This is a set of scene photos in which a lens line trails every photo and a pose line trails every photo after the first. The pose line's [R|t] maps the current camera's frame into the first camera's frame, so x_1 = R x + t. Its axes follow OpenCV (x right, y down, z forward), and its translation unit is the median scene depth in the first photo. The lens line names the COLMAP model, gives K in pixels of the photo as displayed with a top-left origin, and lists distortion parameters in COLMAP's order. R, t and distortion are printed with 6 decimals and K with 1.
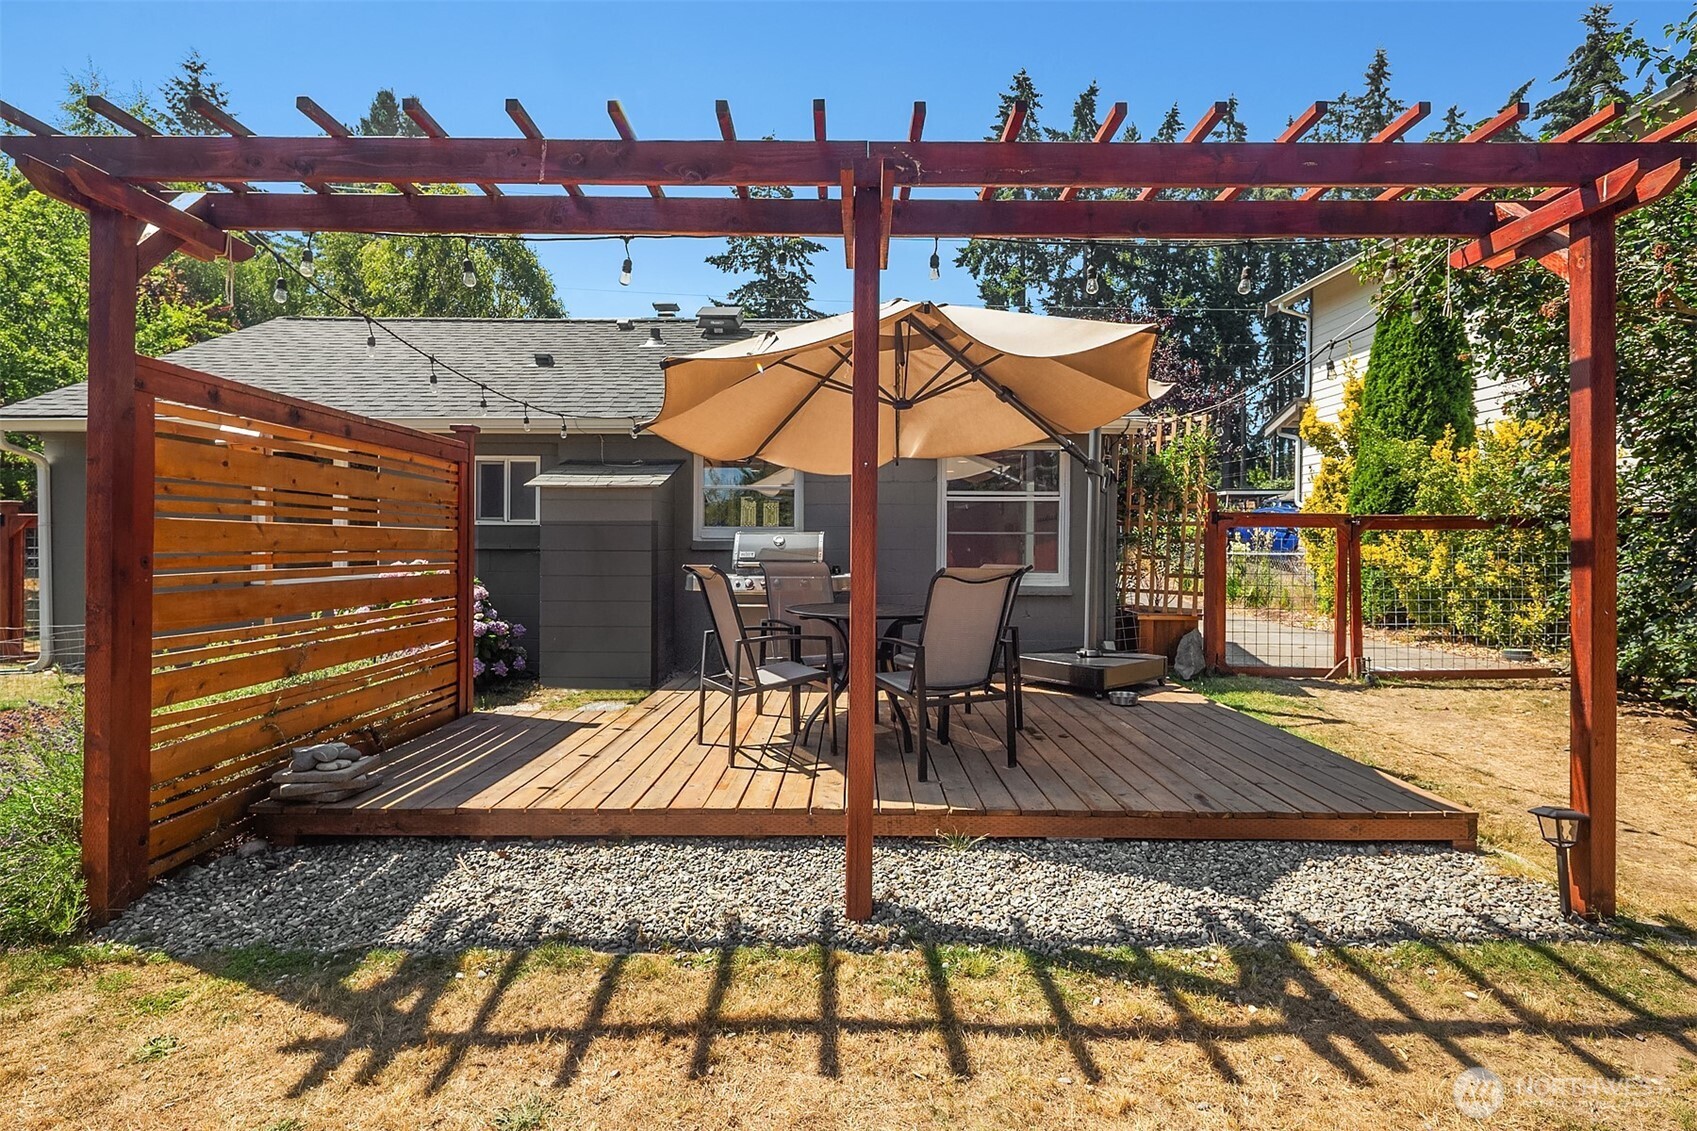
lens RADIAL K [[810.4, 0, 852.6], [0, 810.4, 553.6], [0, 0, 1]] dist [-0.018084, 0.000163]
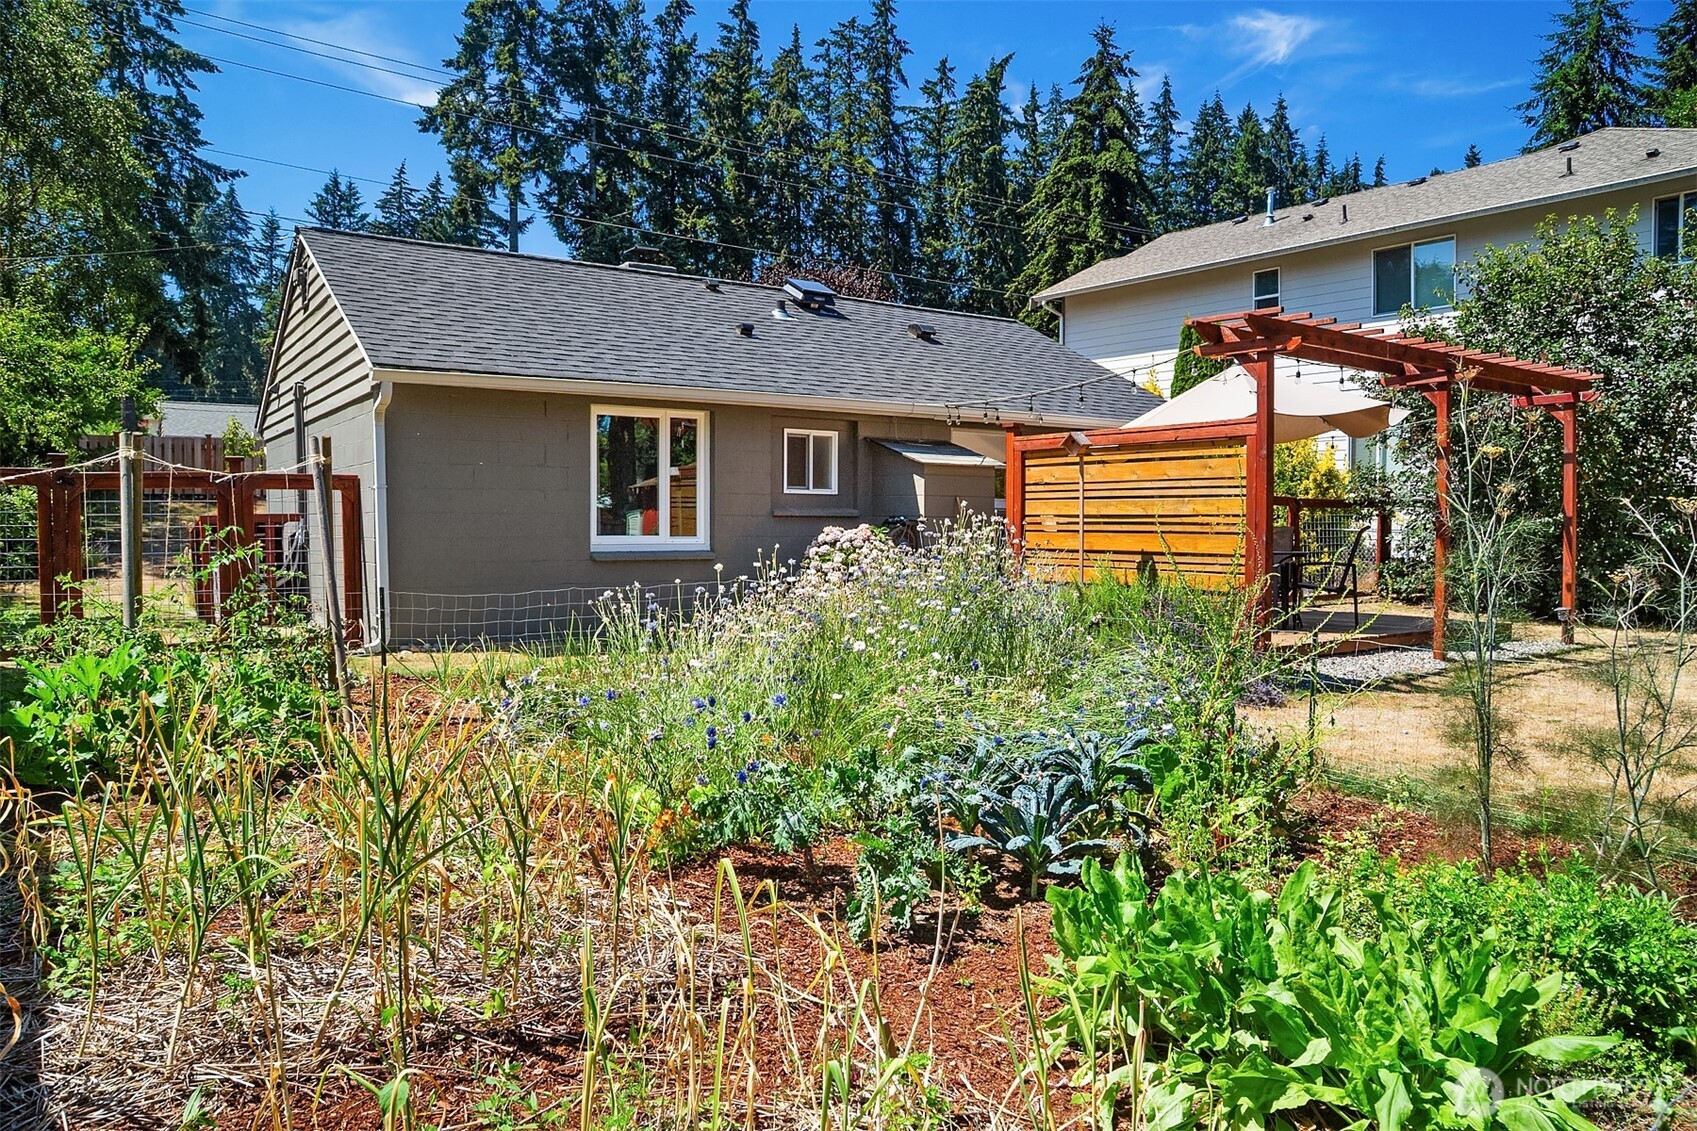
lens RADIAL K [[1079.9, 0, 846.9], [0, 1079.9, 566.8], [0, 0, 1]] dist [-0.020935, -0.000745]
pose [[0.816280, -0.042791, 0.576069, -0.172727], [0.018018, 0.998653, 0.048650, 0.000002], [-0.577375, -0.029332, 0.815952, -0.039899]]
